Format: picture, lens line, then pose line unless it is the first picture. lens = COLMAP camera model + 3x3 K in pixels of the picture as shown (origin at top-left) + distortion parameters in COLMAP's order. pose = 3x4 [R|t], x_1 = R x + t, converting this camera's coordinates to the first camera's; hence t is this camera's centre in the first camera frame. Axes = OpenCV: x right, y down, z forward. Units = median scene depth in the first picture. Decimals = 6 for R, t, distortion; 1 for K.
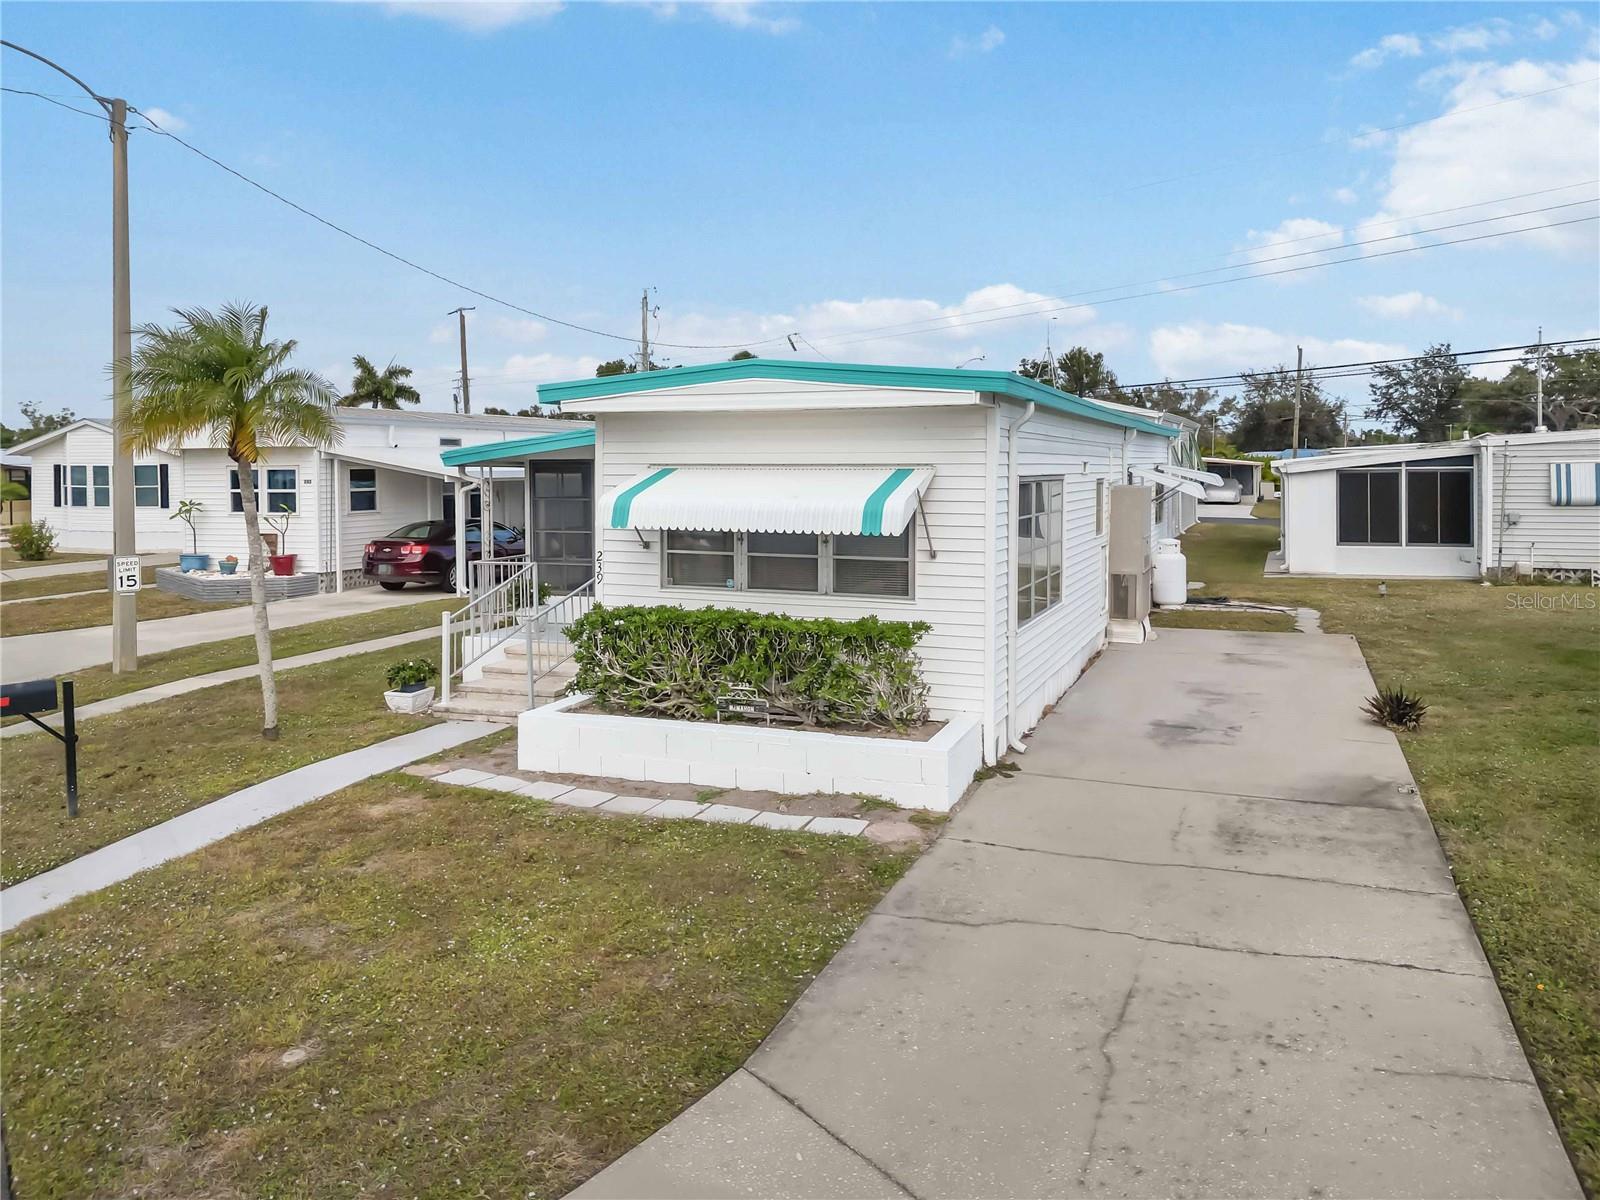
lens RADIAL K [[1151.8, 0, 793.7], [0, 1151.8, 489.6], [0, 0, 1]] dist [0.067567, -0.060094]
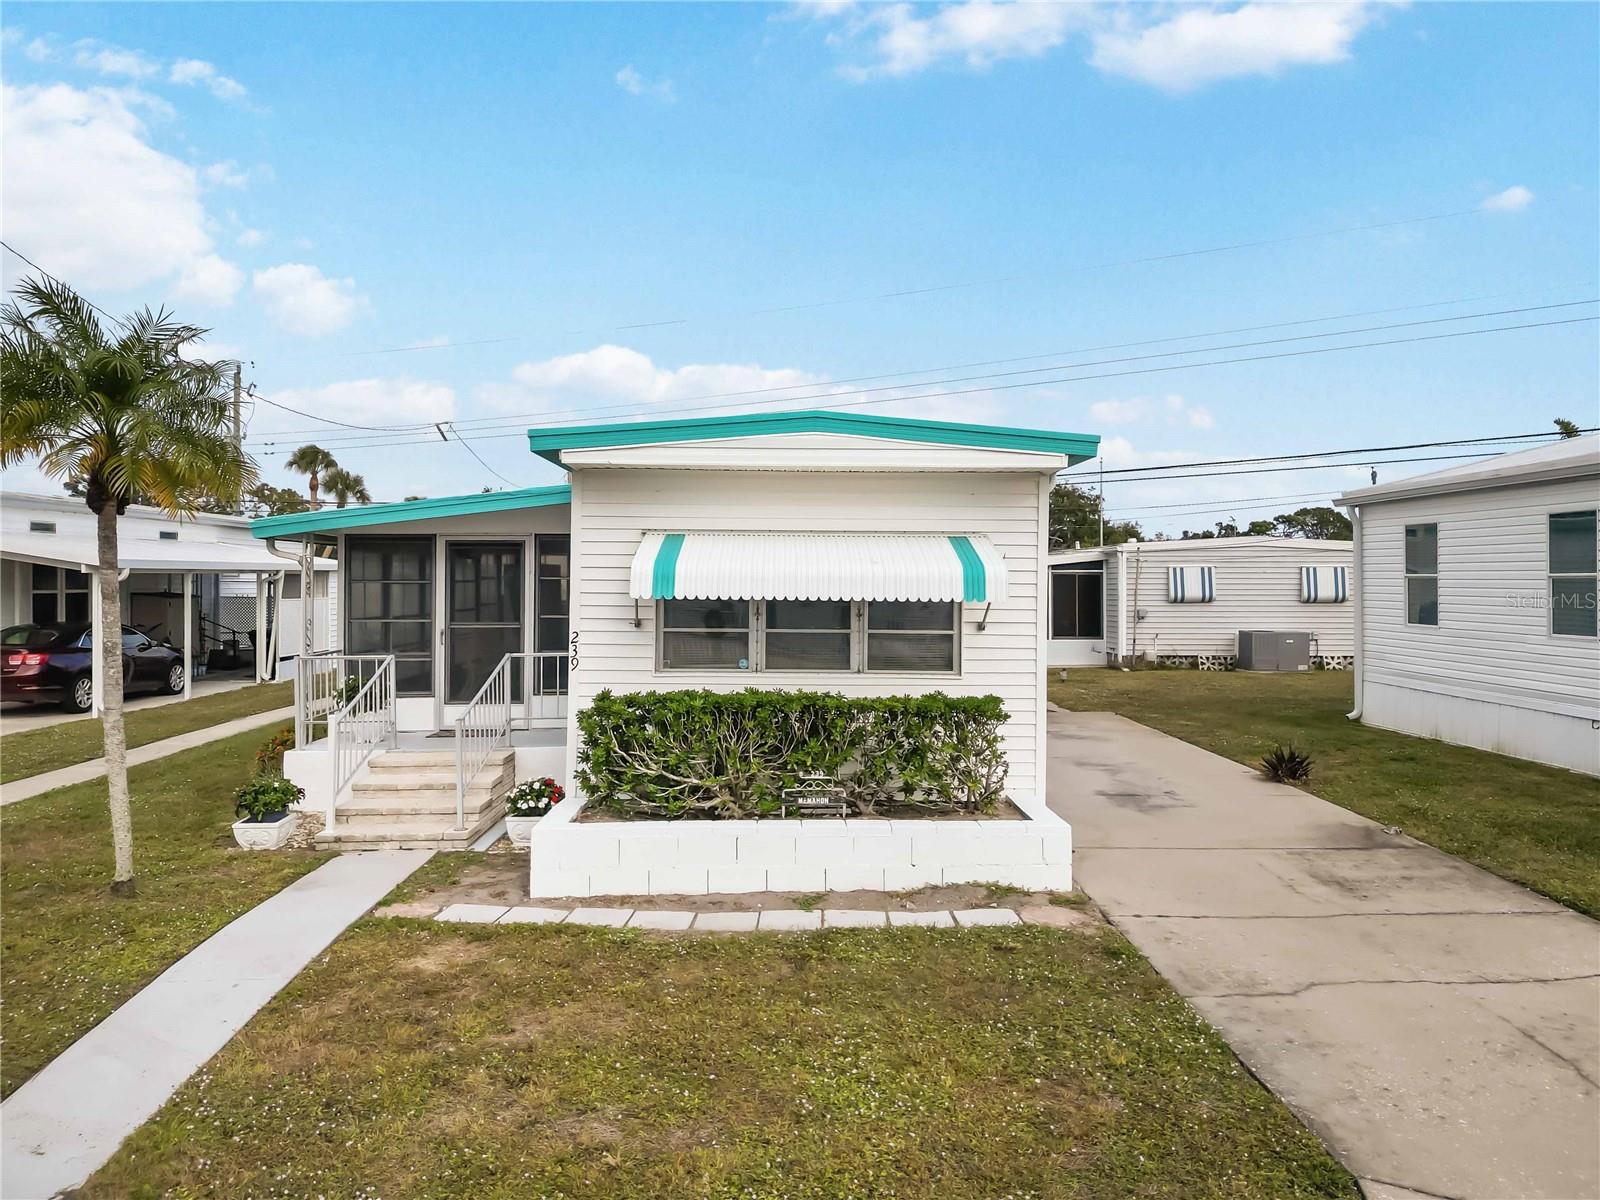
lens RADIAL K [[1144.0, 0, 795.4], [0, 1144.0, 570.5], [0, 0, 1]] dist [0.047170, -0.030183]
pose [[0.919155, 0.011337, 0.393734, -0.367333], [0.000346, 0.999562, -0.029588, 0.035001], [-0.393897, 0.027332, 0.918748, 0.173720]]
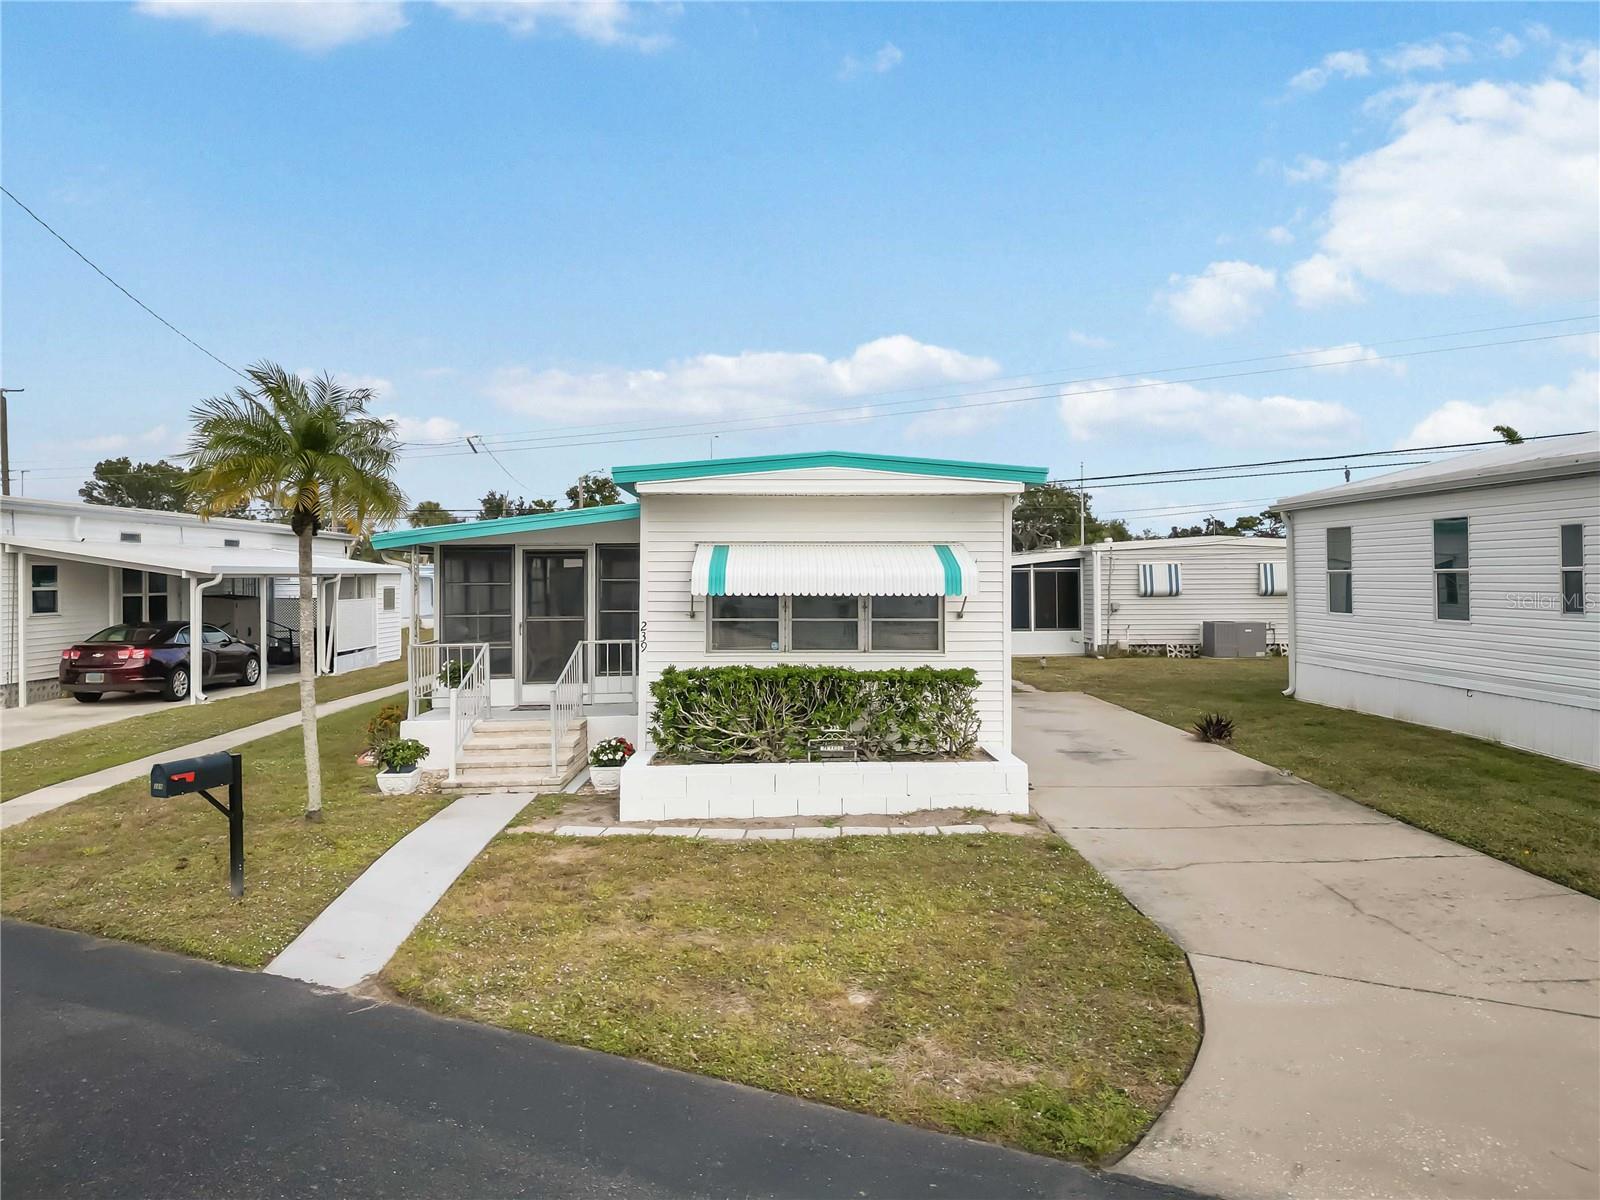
lens RADIAL K [[1127.0, 0, 794.8], [0, 1127.0, 569.8], [0, 0, 1]] dist [0.076527, -0.078660]
pose [[0.918144, 0.003402, 0.396233, -0.480339], [0.008613, 0.999556, -0.028539, 0.037802], [-0.396154, 0.029615, 0.917707, -0.031868]]
